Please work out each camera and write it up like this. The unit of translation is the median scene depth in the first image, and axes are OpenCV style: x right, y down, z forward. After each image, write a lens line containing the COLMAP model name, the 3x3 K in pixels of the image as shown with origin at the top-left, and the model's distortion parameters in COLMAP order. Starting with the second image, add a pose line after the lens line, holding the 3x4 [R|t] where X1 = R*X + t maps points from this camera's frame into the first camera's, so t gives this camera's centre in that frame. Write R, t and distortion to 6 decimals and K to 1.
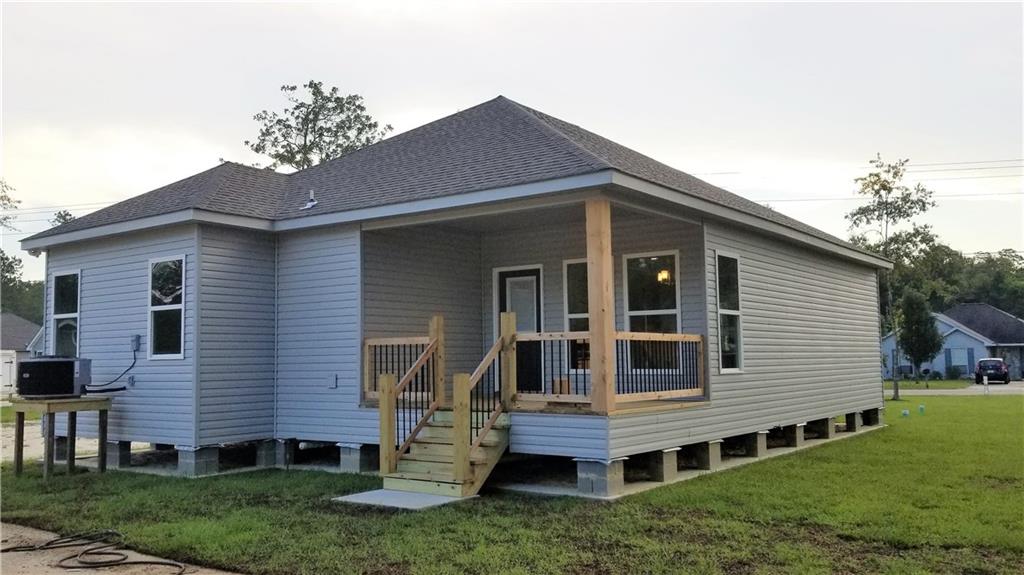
lens RADIAL K [[765.8, 0, 512.0], [0, 765.8, 287.5], [0, 0, 1]] dist [0.074732, -0.122988]
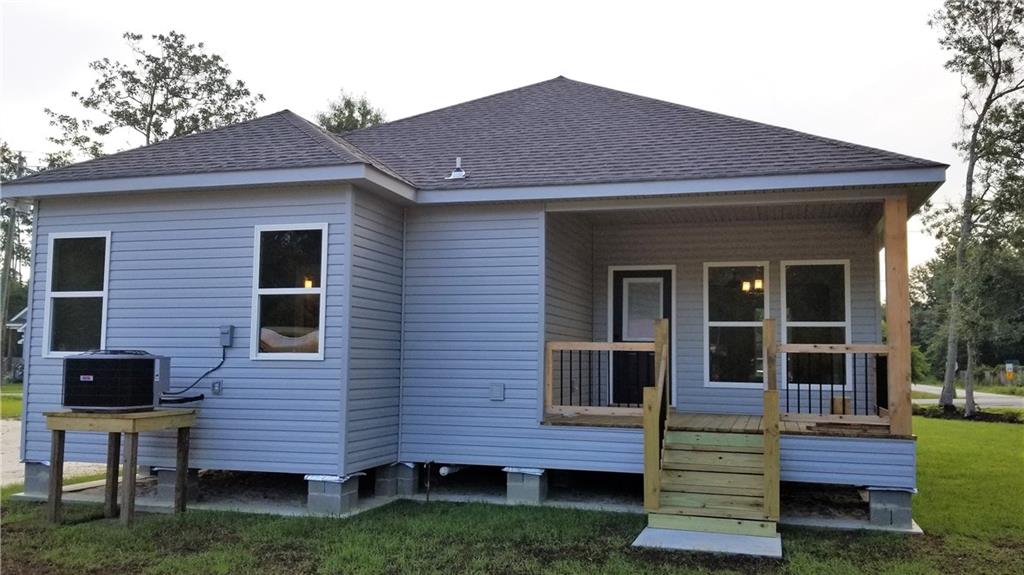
lens RADIAL K [[765.8, 0, 512.0], [0, 765.8, 287.5], [0, 0, 1]] dist [0.074732, -0.122988]
pose [[0.950807, 0.055463, 0.304779, -0.456365], [-0.053927, 0.998454, -0.013462, 0.020116], [-0.305055, -0.003636, 0.952328, 0.210252]]
